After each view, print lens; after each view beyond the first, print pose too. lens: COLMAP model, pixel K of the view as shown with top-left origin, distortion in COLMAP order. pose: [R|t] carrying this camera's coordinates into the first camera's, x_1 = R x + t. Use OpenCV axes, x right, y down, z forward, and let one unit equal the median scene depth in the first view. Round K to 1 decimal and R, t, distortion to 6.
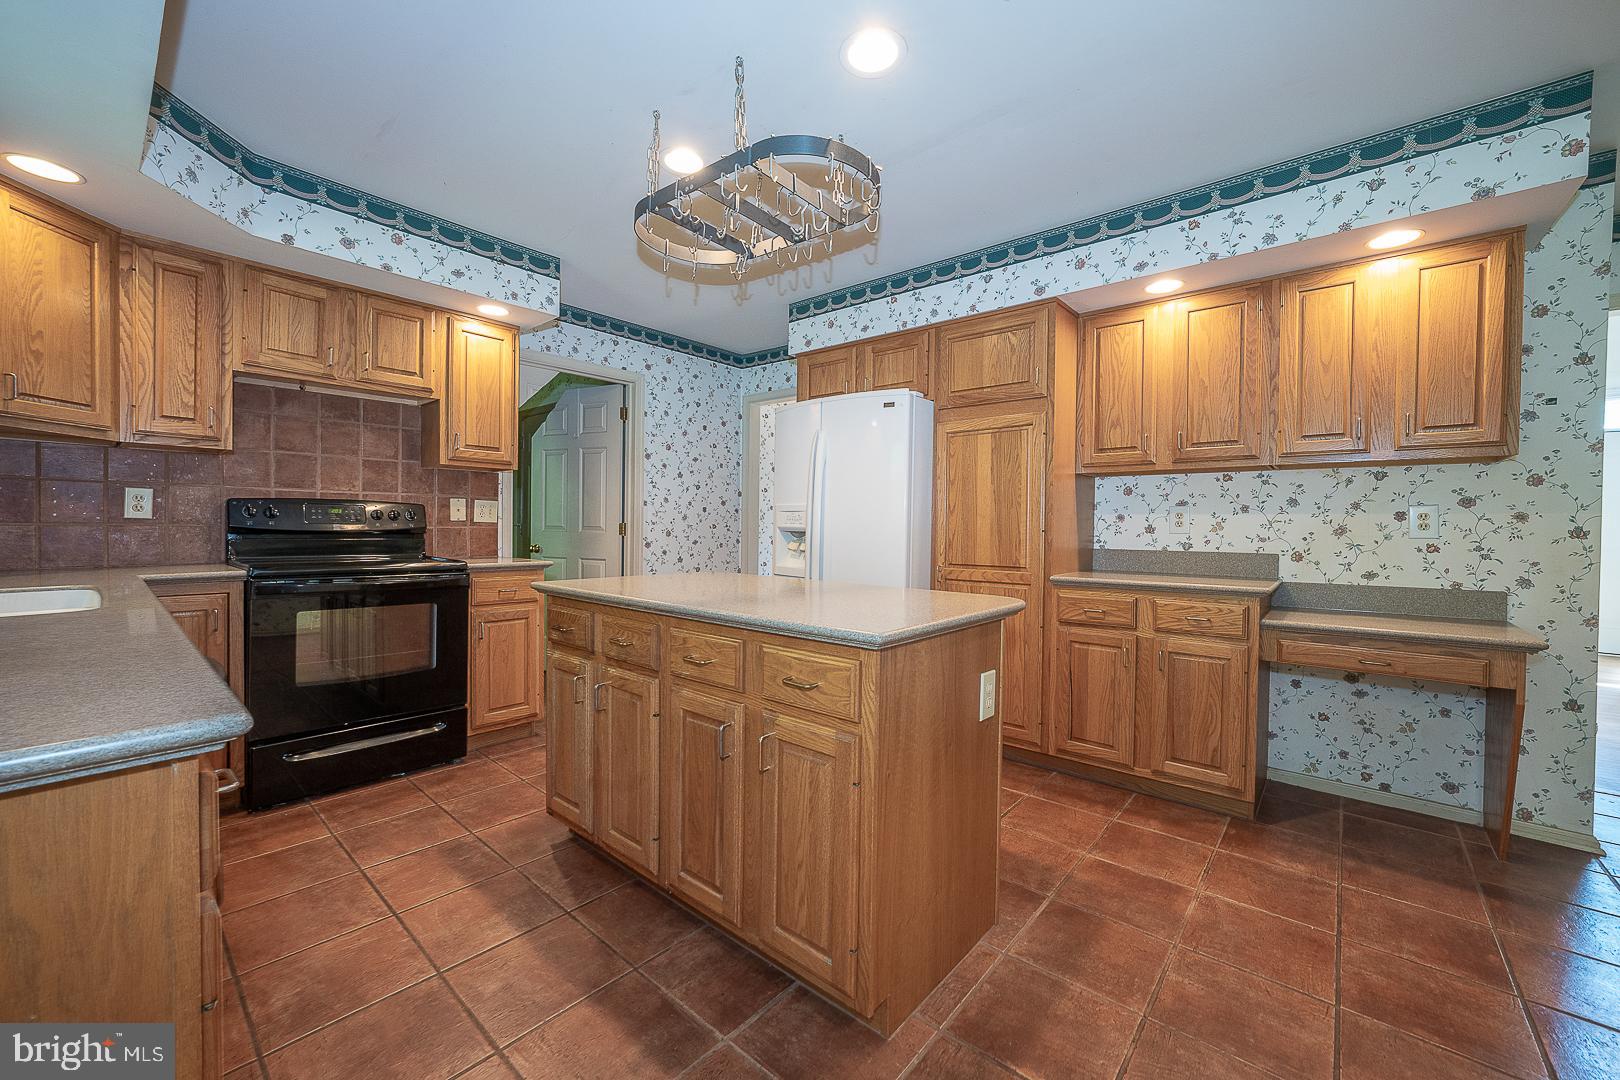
lens RADIAL K [[626.9, 0, 816.1], [0, 626.9, 534.7], [0, 0, 1]] dist [-0.019880, 0.006526]
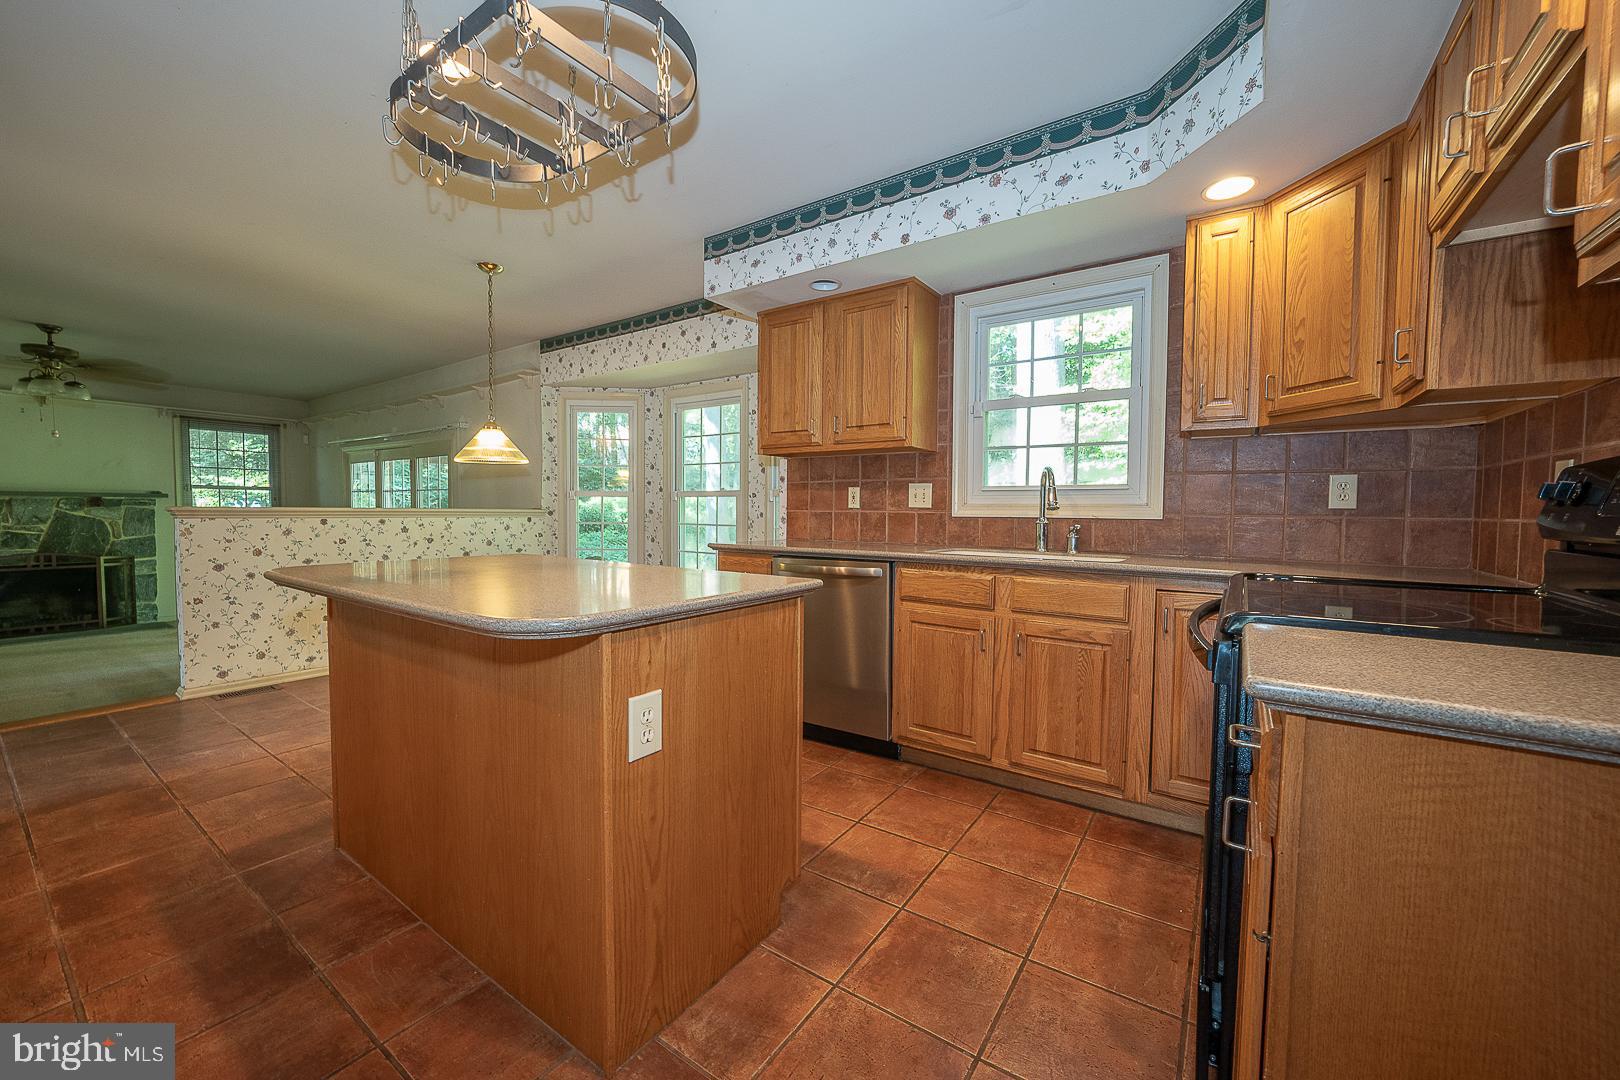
lens RADIAL K [[626.9, 0, 810.4], [0, 626.9, 532.6], [0, 0, 1]] dist [-0.019880, 0.006526]
pose [[-0.995372, -0.019849, -0.094024, -0.304993], [-0.024752, 0.998378, 0.051267, -0.018333], [0.092853, 0.053357, -0.994249, 1.470409]]
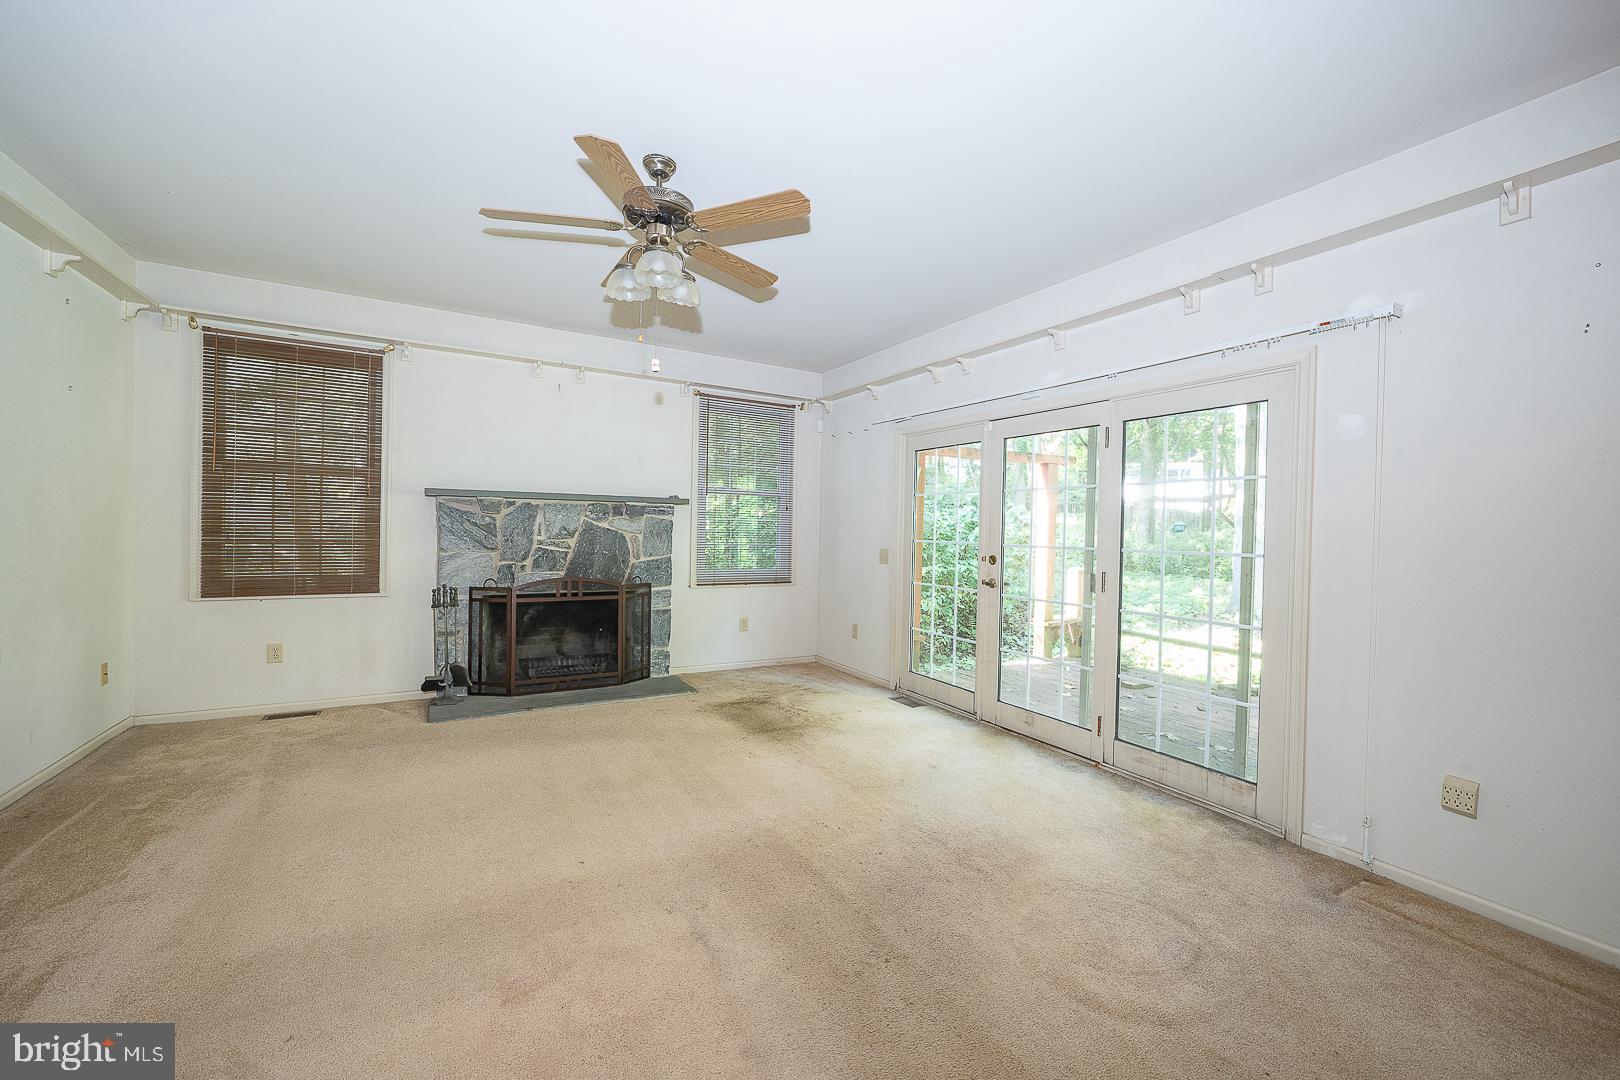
lens RADIAL K [[626.9, 0, 800.5], [0, 626.9, 539.0], [0, 0, 1]] dist [-0.019880, 0.006526]
pose [[-0.941958, -0.047170, 0.332401, 1.237977], [-0.034018, 0.998395, 0.045278, 0.043233], [-0.334003, 0.031342, -0.942051, 0.268664]]
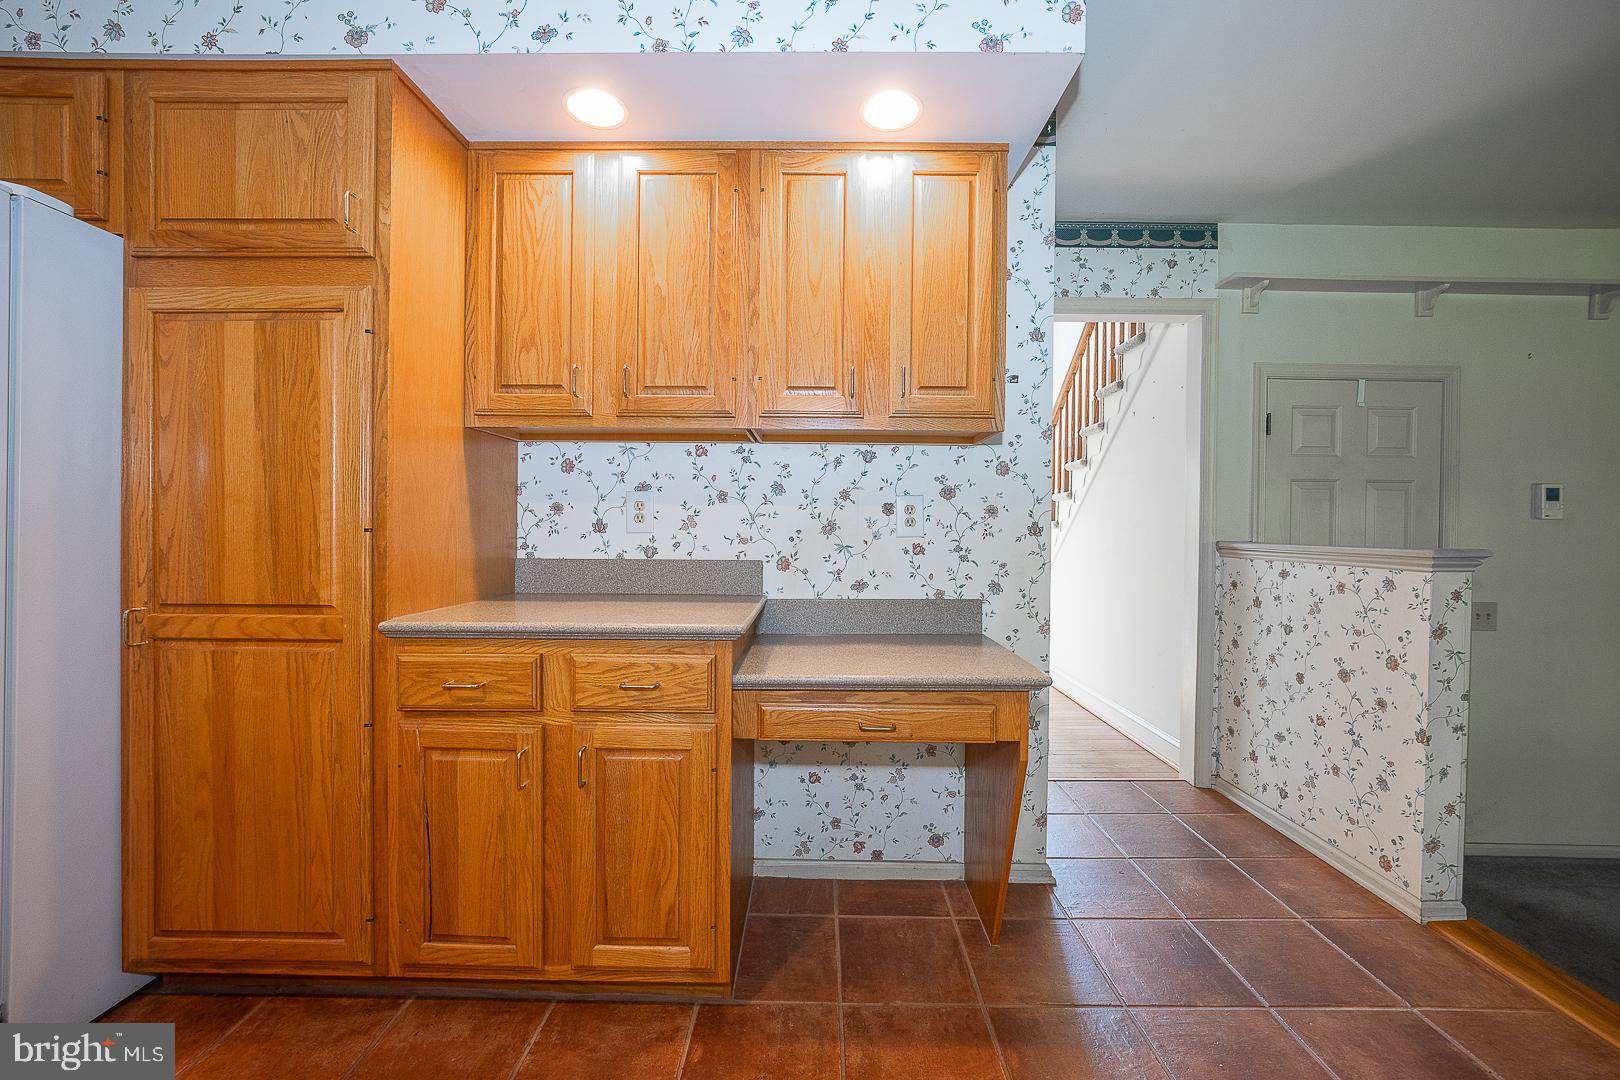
lens RADIAL K [[626.9, 0, 811.5], [0, 626.9, 535.2], [0, 0, 1]] dist [-0.019880, 0.006526]
pose [[0.767214, -0.010248, 0.641309, 0.347028], [0.008352, 0.999947, 0.005987, -0.001951], [-0.641337, 0.000763, 0.767259, 0.438055]]
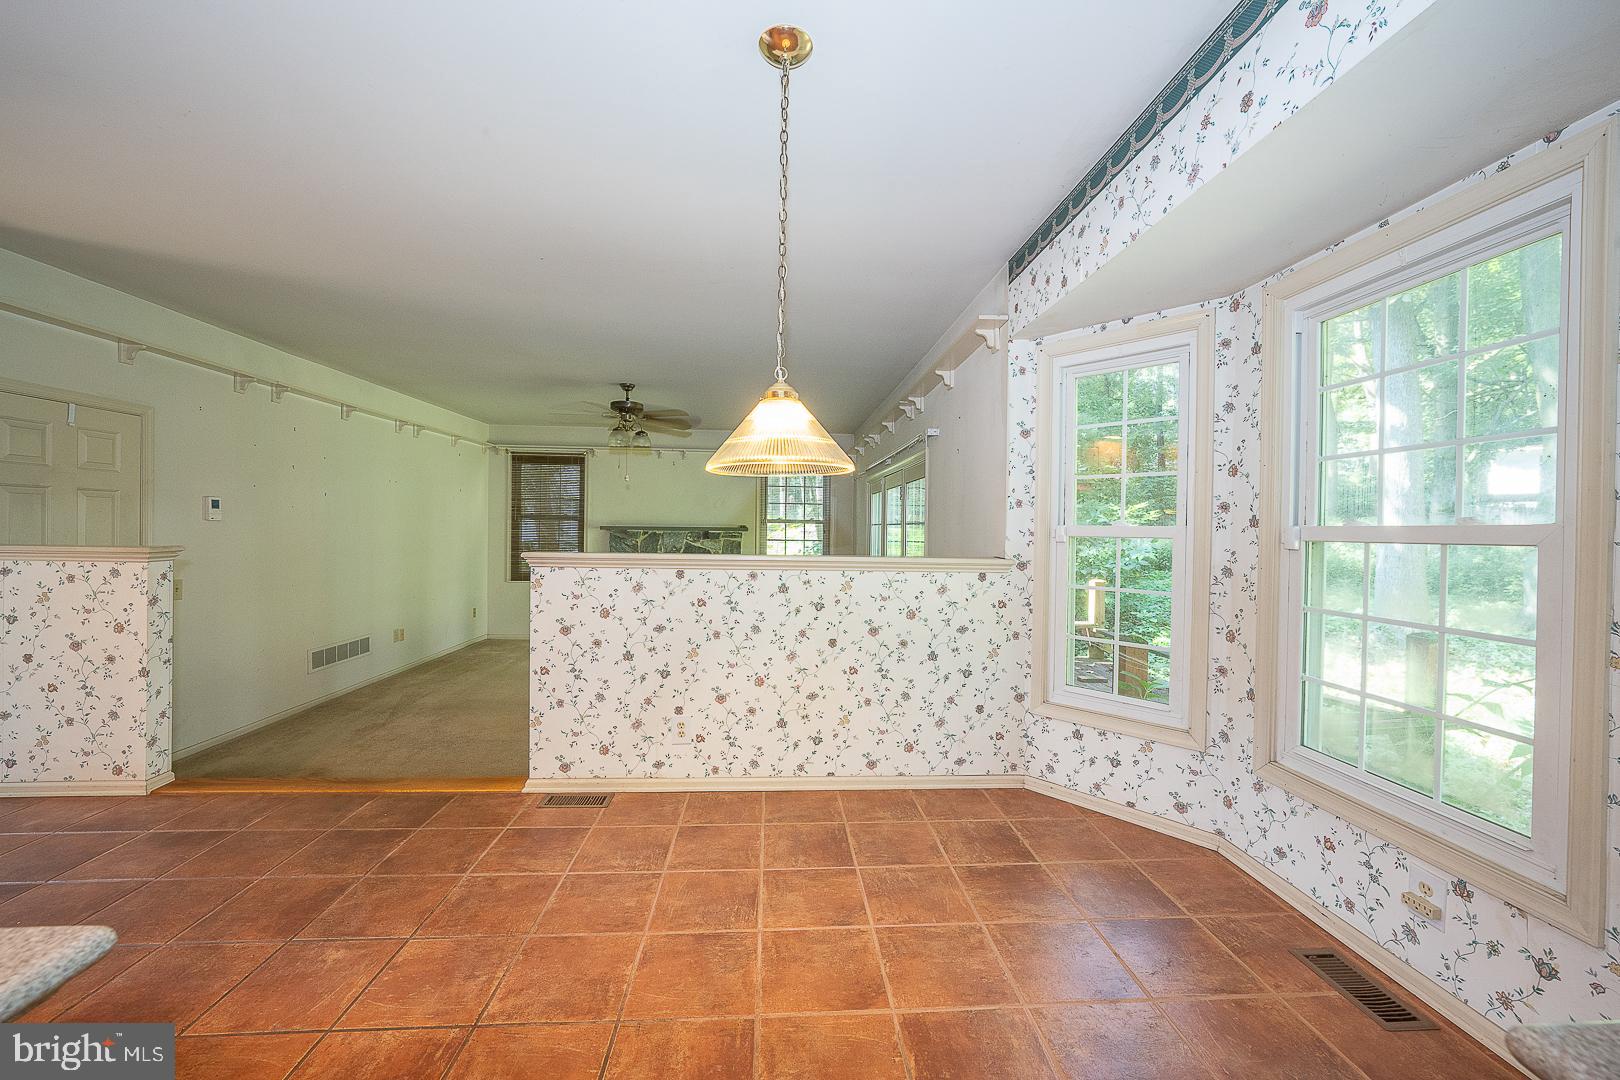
lens RADIAL K [[626.9, 0, 812.1], [0, 626.9, 537.3], [0, 0, 1]] dist [-0.019880, 0.006526]
pose [[-0.697221, -0.032611, 0.716114, -0.200412], [-0.012255, 0.999361, 0.033578, -0.040993], [-0.716752, 0.014635, -0.697175, 0.445940]]
